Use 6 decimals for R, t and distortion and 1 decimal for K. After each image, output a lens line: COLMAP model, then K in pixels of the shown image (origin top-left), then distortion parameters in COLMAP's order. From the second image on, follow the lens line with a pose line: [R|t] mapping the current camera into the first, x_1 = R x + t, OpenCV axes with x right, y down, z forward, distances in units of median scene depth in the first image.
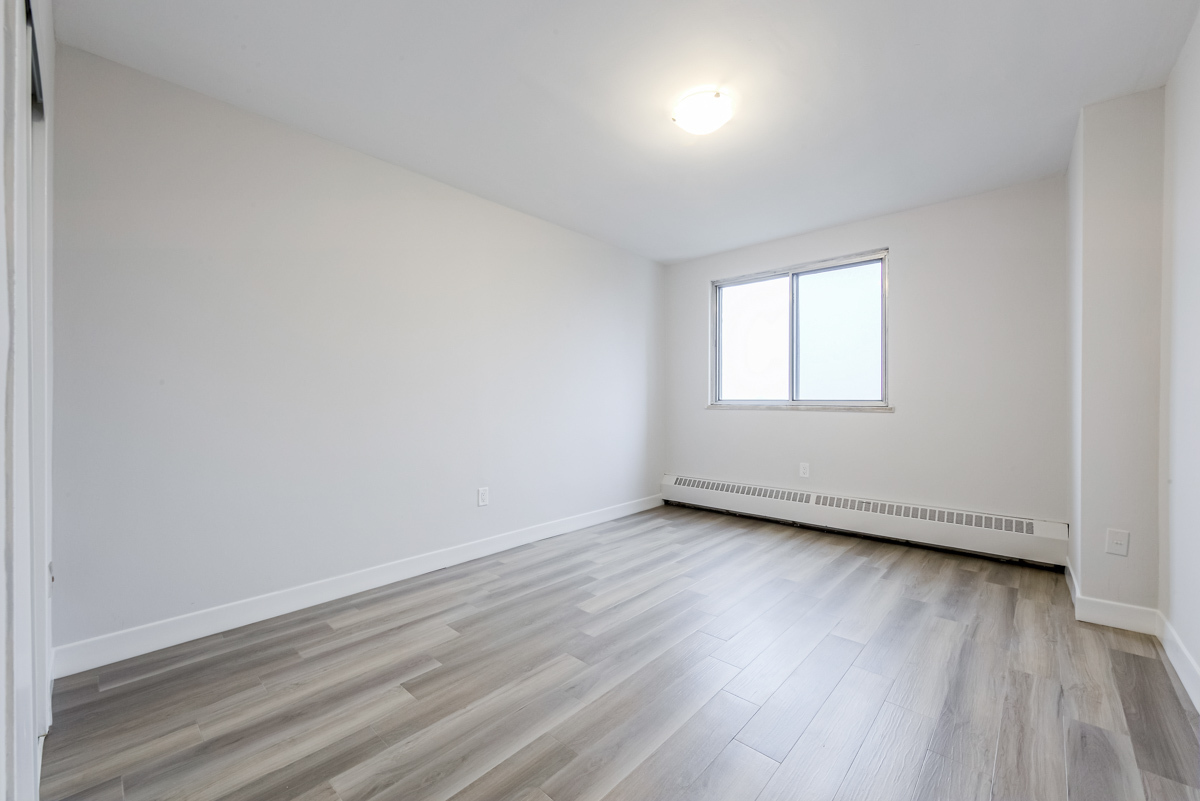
lens RADIAL K [[485.4, 0, 599.9], [0, 485.4, 400.8], [0, 0, 1]] dist [0.003800, 0.000102]
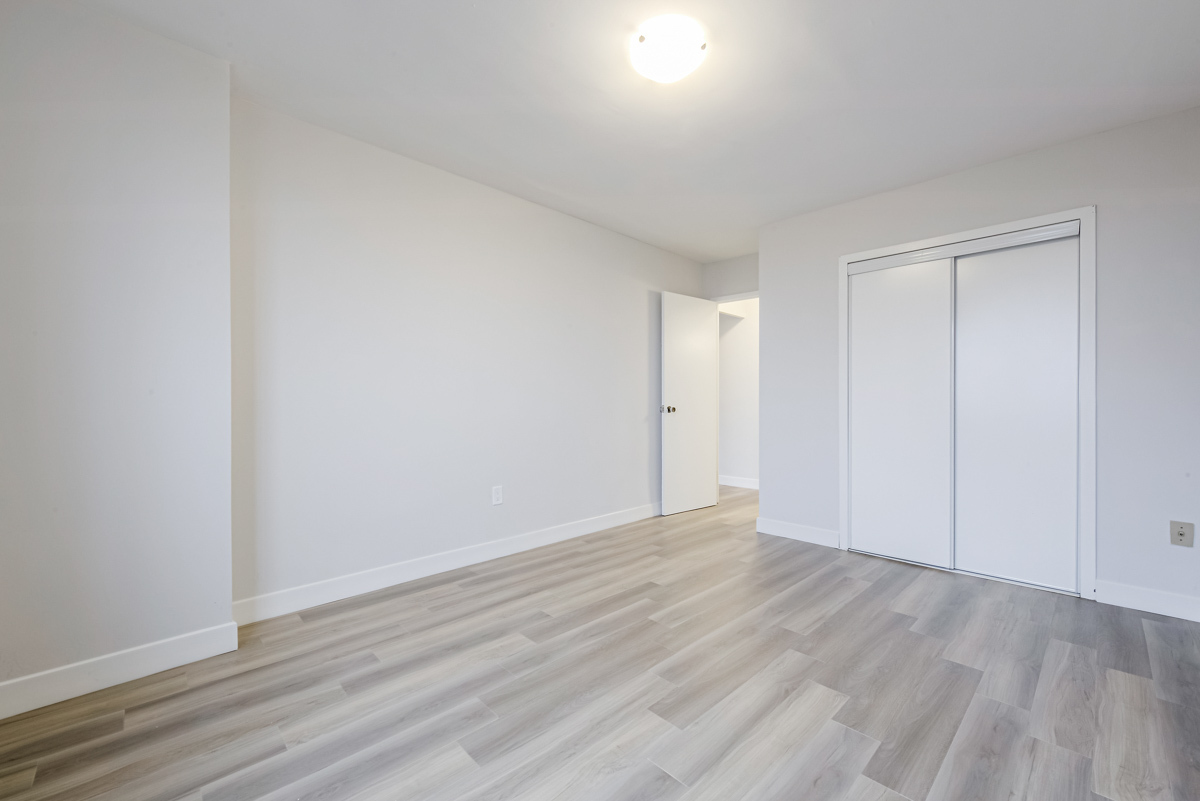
lens RADIAL K [[485.4, 0, 599.9], [0, 485.4, 401.3], [0, 0, 1]] dist [0.003800, 0.000102]
pose [[-0.997887, 0.000193, 0.064973, 0.283441], [0.000251, 1.000000, 0.000892, 0.003864], [-0.064972, 0.000907, -0.997887, 1.903616]]
